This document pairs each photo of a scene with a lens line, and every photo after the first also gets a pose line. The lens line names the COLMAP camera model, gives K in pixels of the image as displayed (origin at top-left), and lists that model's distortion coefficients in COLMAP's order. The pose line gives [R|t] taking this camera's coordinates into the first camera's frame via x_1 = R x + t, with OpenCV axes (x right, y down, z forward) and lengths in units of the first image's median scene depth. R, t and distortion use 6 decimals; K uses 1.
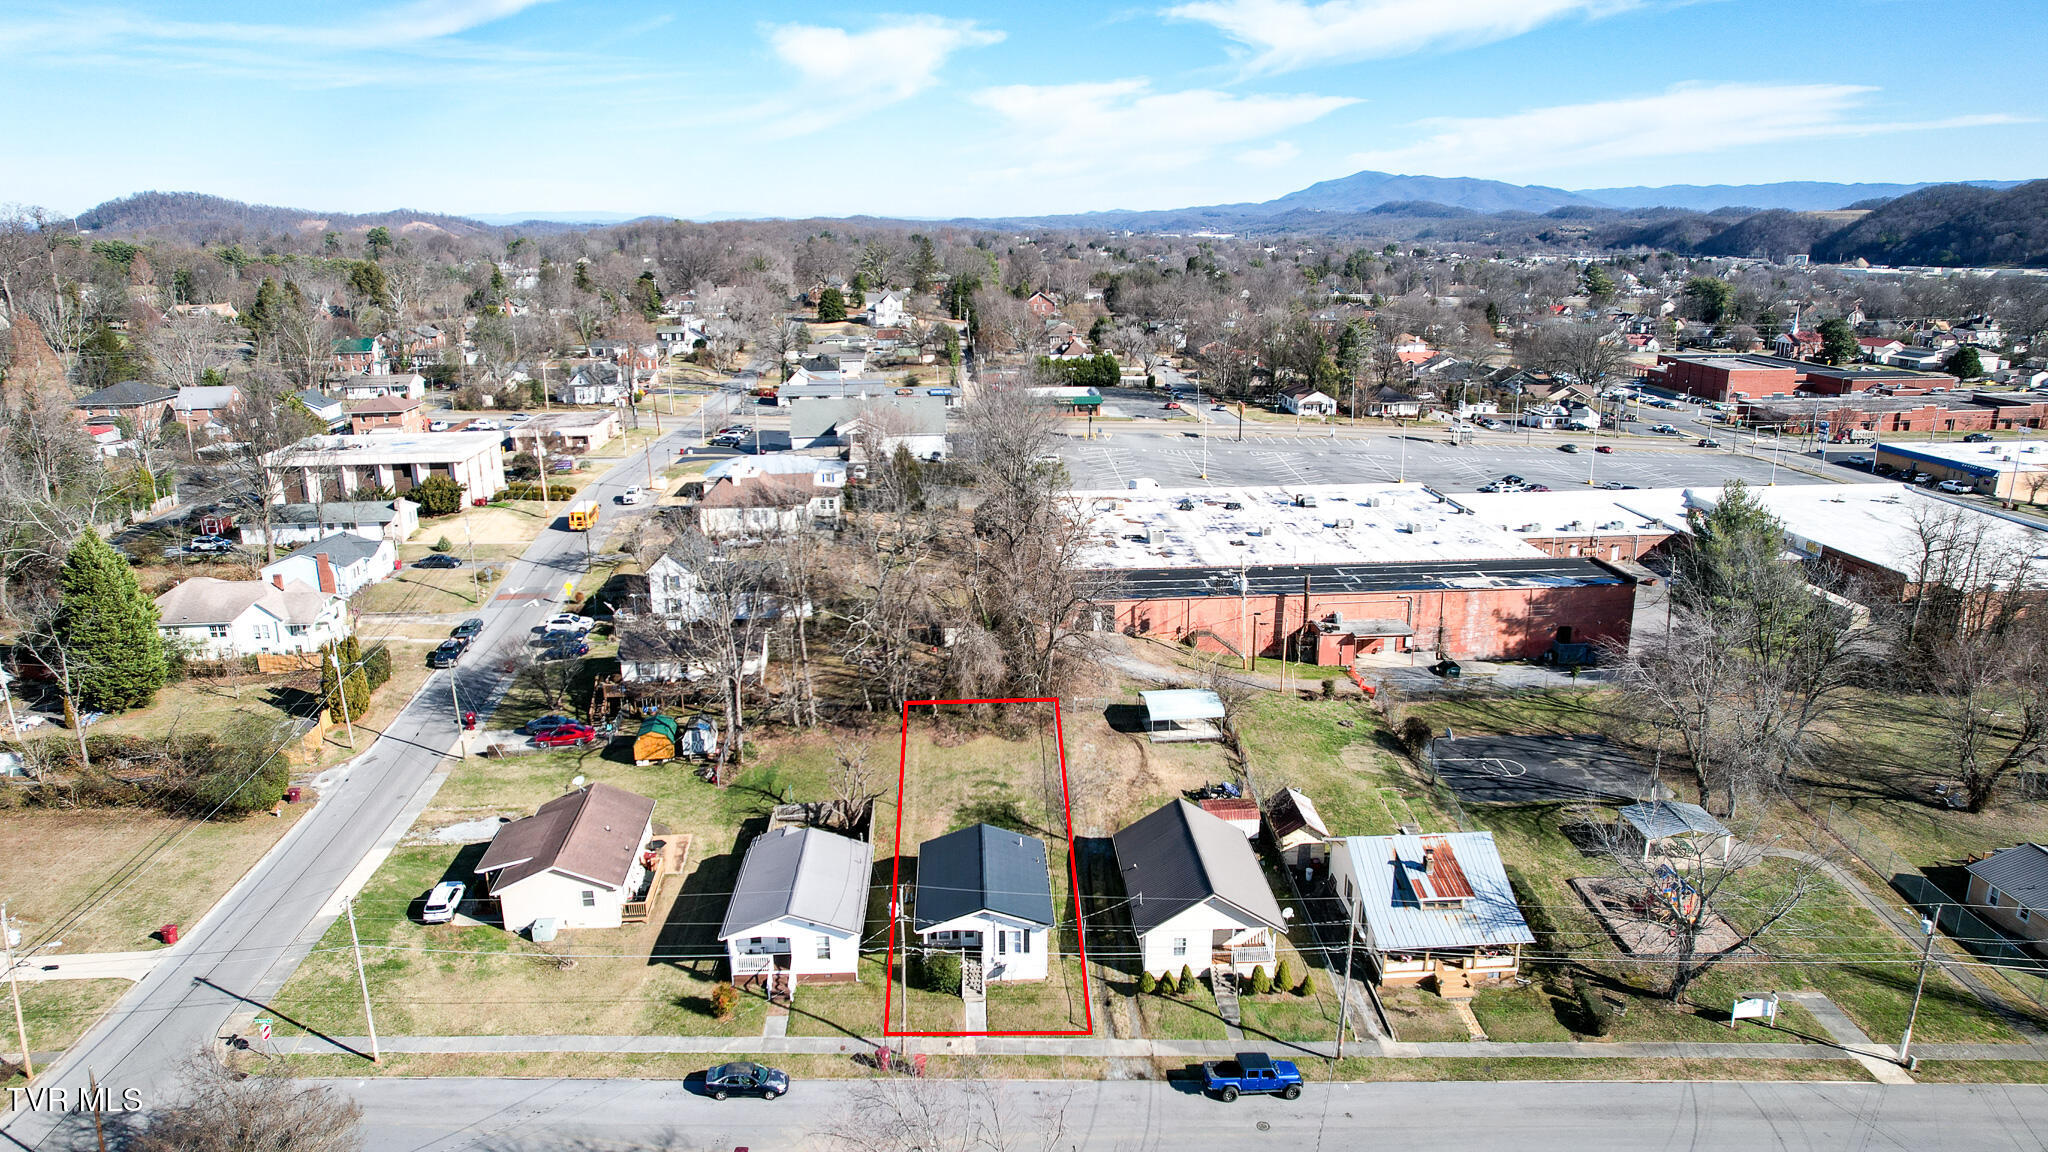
lens RADIAL K [[1313.3, 0, 1024.0], [0, 1313.3, 576.0], [0, 0, 1]] dist [-0.077010, 0.071636]
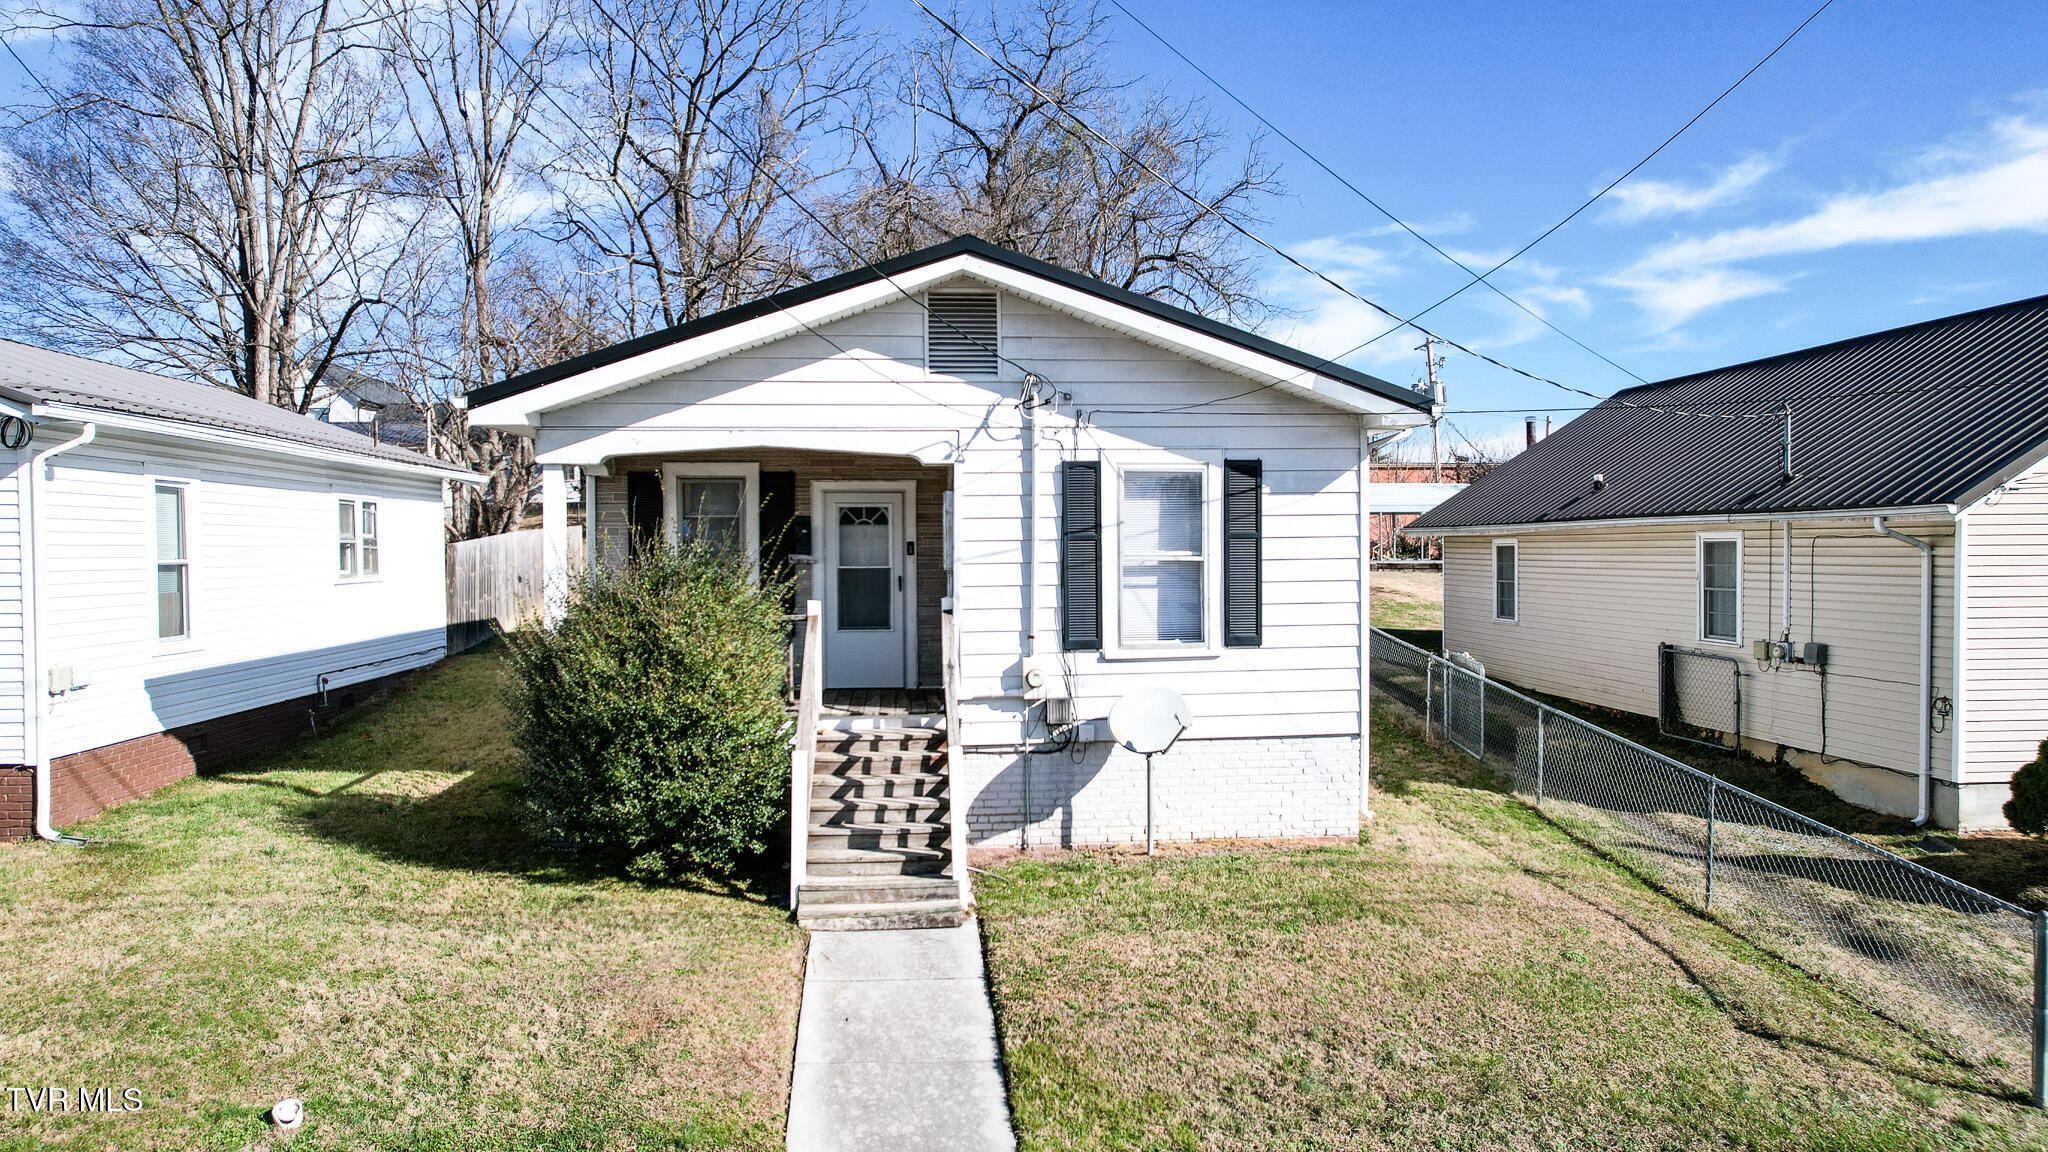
lens RADIAL K [[1313.3, 0, 1024.0], [0, 1313.3, 576.0], [0, 0, 1]] dist [-0.077010, 0.071636]
pose [[0.998349, 0.000397, 0.057444, -0.029821], [0.013985, 0.968213, -0.249734, 0.300620], [-0.055717, 0.250125, 0.966609, 0.805363]]
